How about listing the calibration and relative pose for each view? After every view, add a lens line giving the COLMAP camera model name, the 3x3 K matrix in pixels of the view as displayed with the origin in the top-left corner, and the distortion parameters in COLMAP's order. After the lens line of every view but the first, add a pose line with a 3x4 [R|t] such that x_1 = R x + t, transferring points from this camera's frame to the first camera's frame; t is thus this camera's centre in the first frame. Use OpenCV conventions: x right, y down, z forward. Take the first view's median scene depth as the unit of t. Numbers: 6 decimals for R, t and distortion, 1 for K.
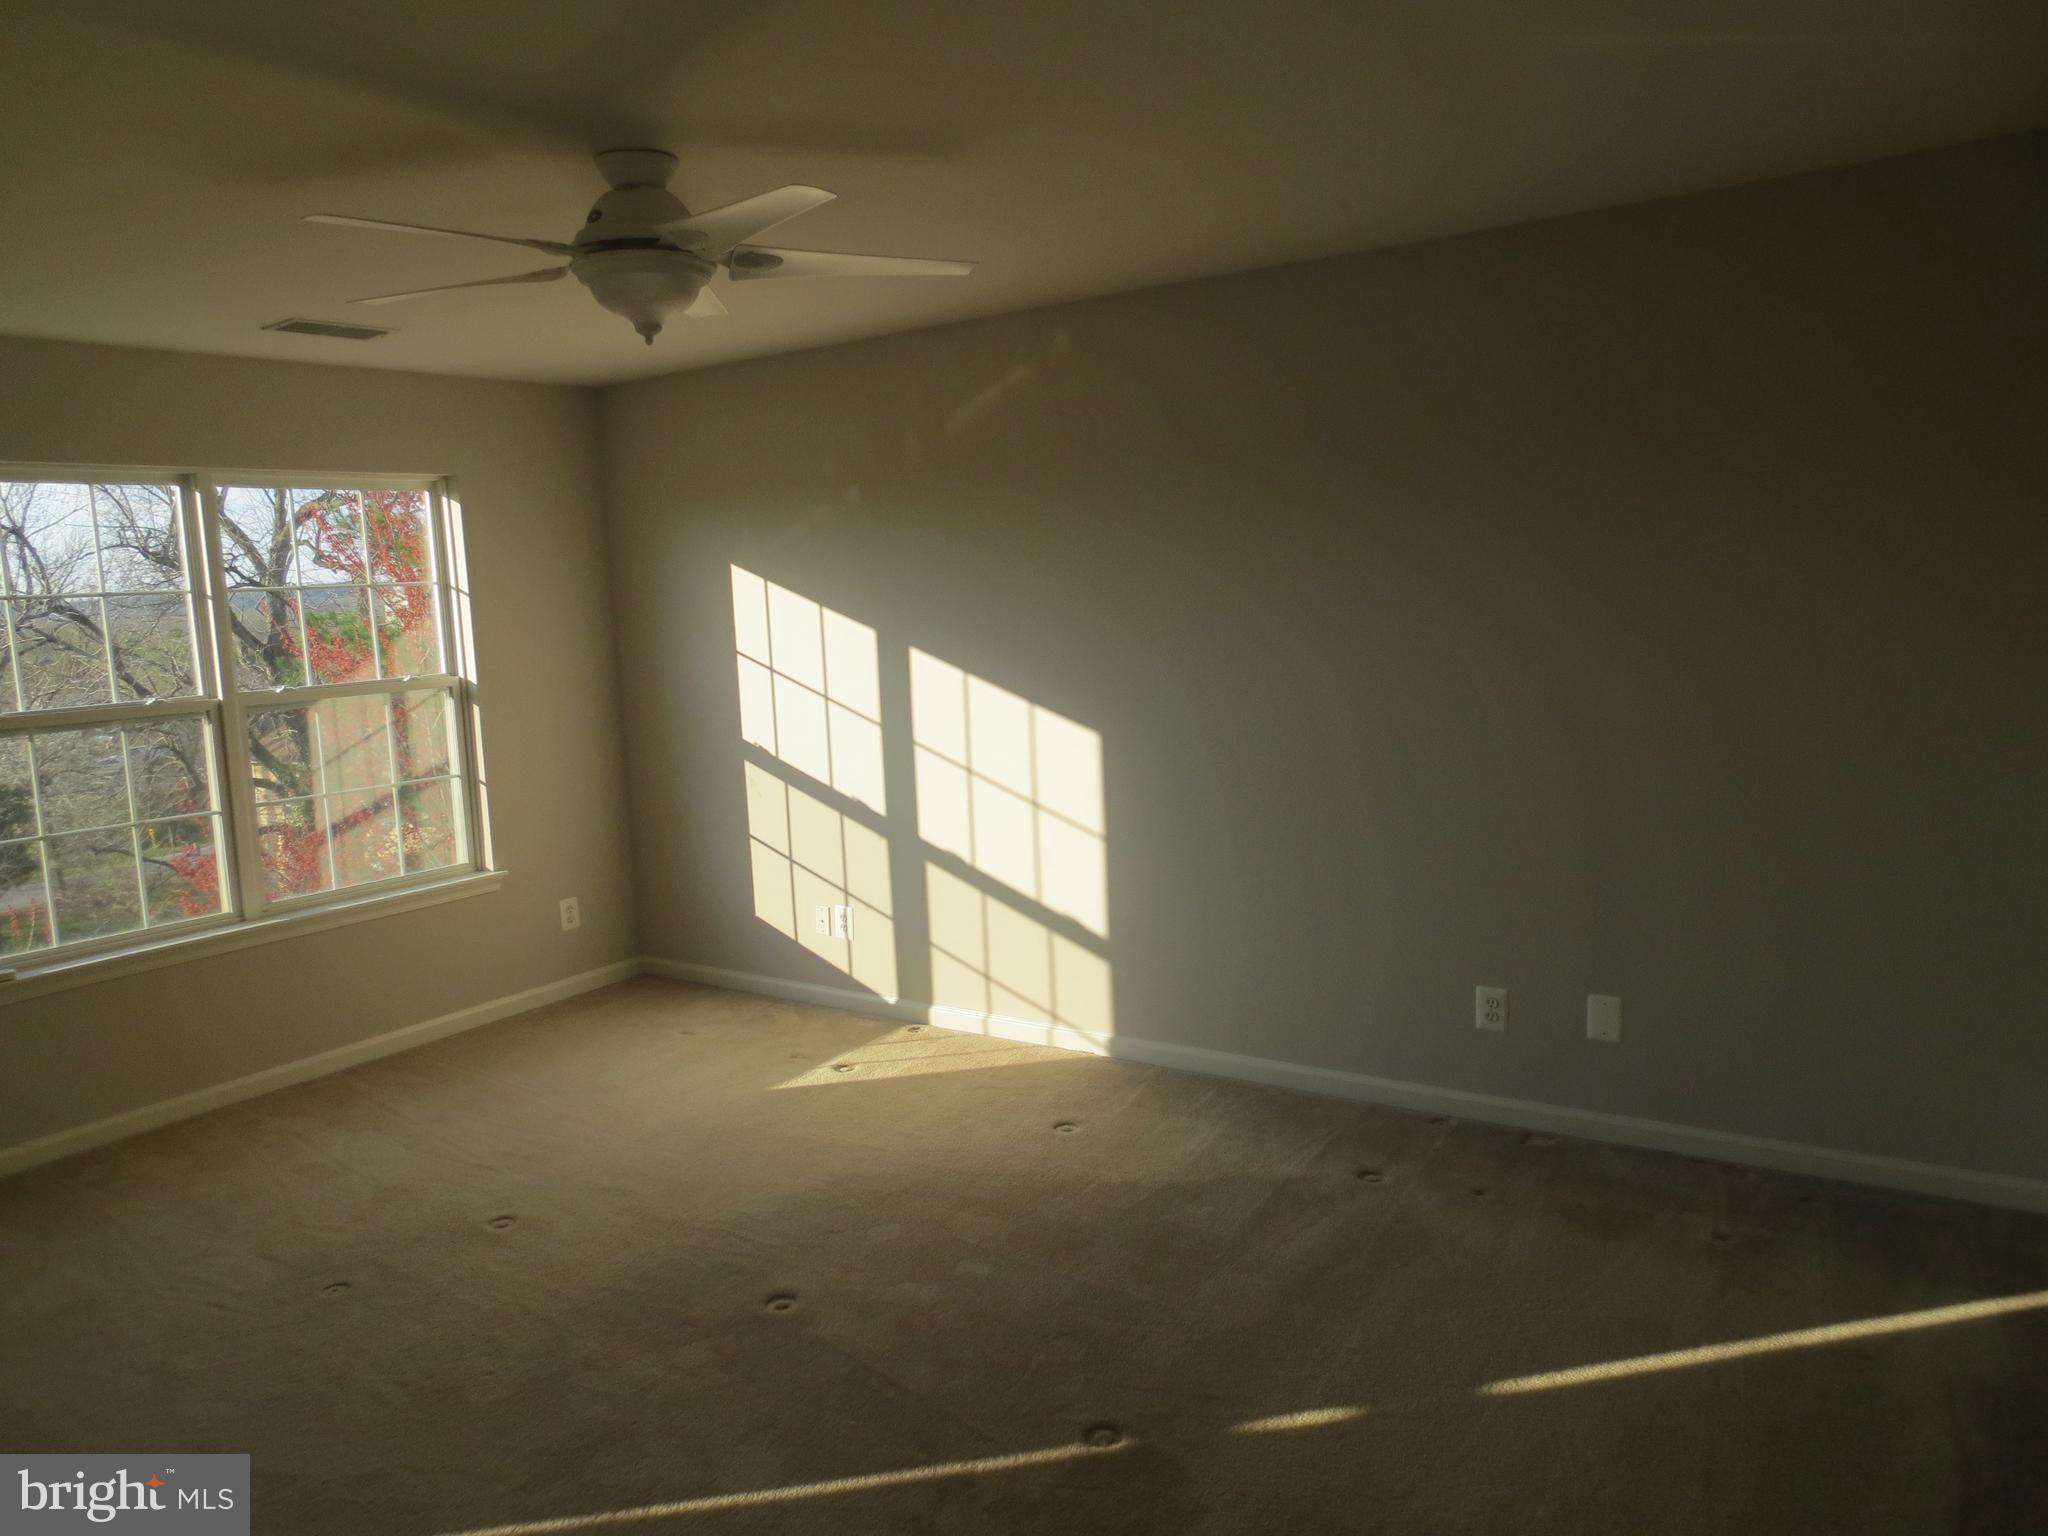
lens RADIAL K [[1444.2, 0, 1019.0], [0, 1444.2, 759.6], [0, 0, 1]] dist [-0.046082, 0.020175]
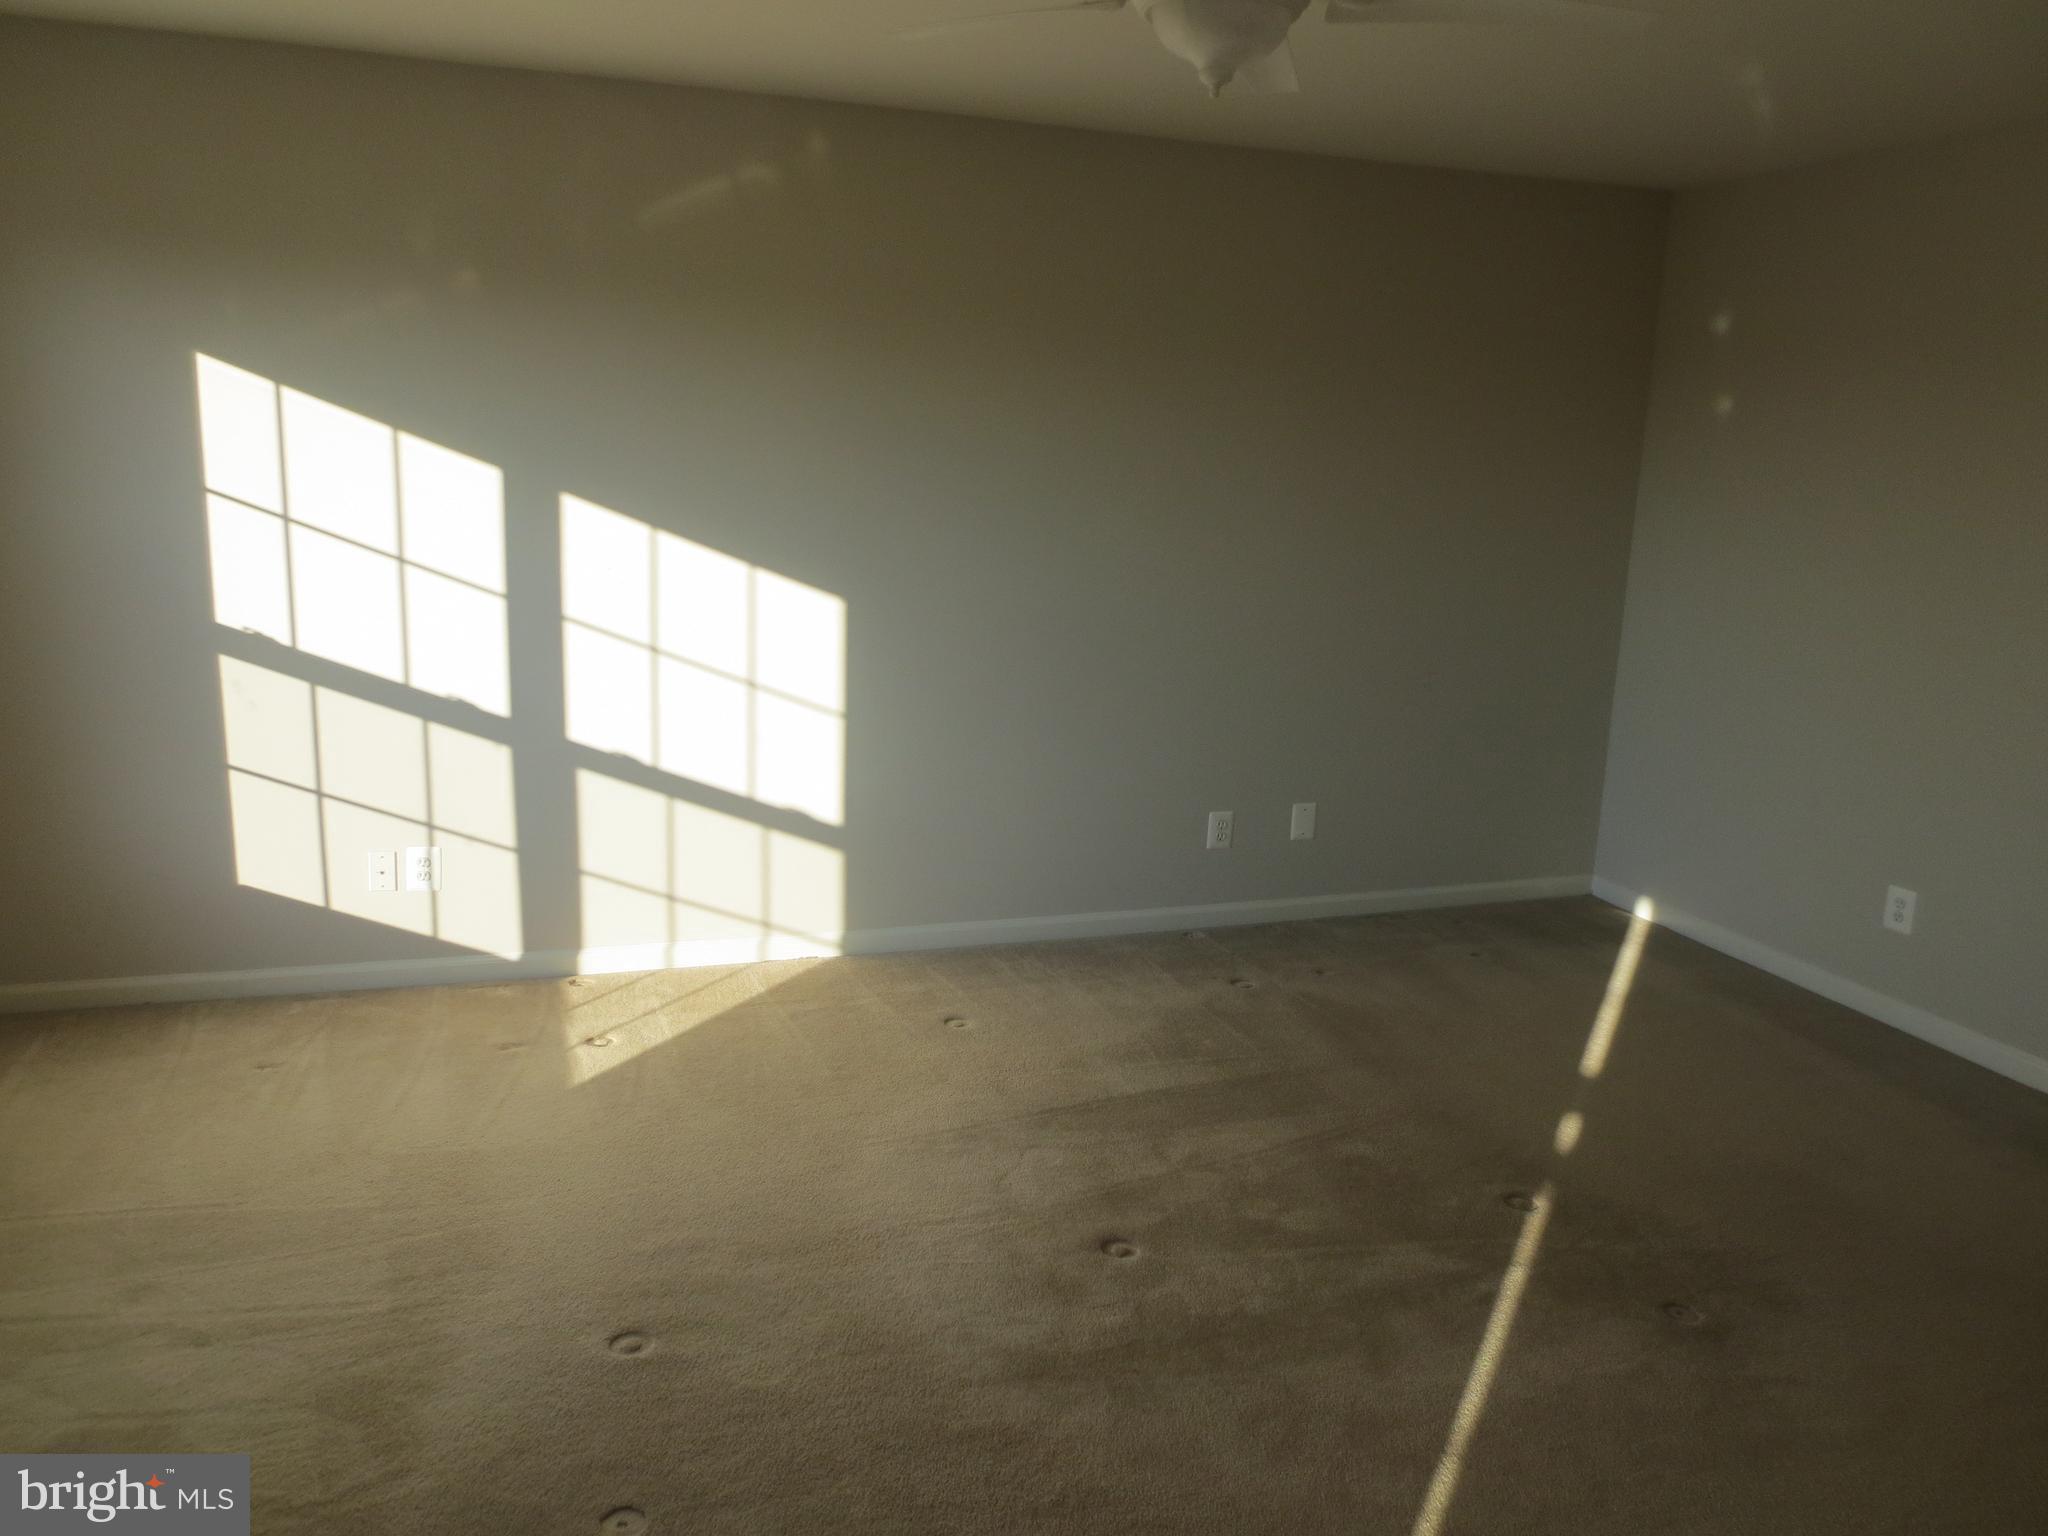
lens RADIAL K [[1444.2, 0, 1019.0], [0, 1444.2, 759.6], [0, 0, 1]] dist [-0.046082, 0.020175]
pose [[0.596652, -0.101564, 0.796047, -0.543429], [0.034657, 0.994295, 0.100881, -0.005344], [-0.801751, -0.032603, 0.596768, 0.340143]]
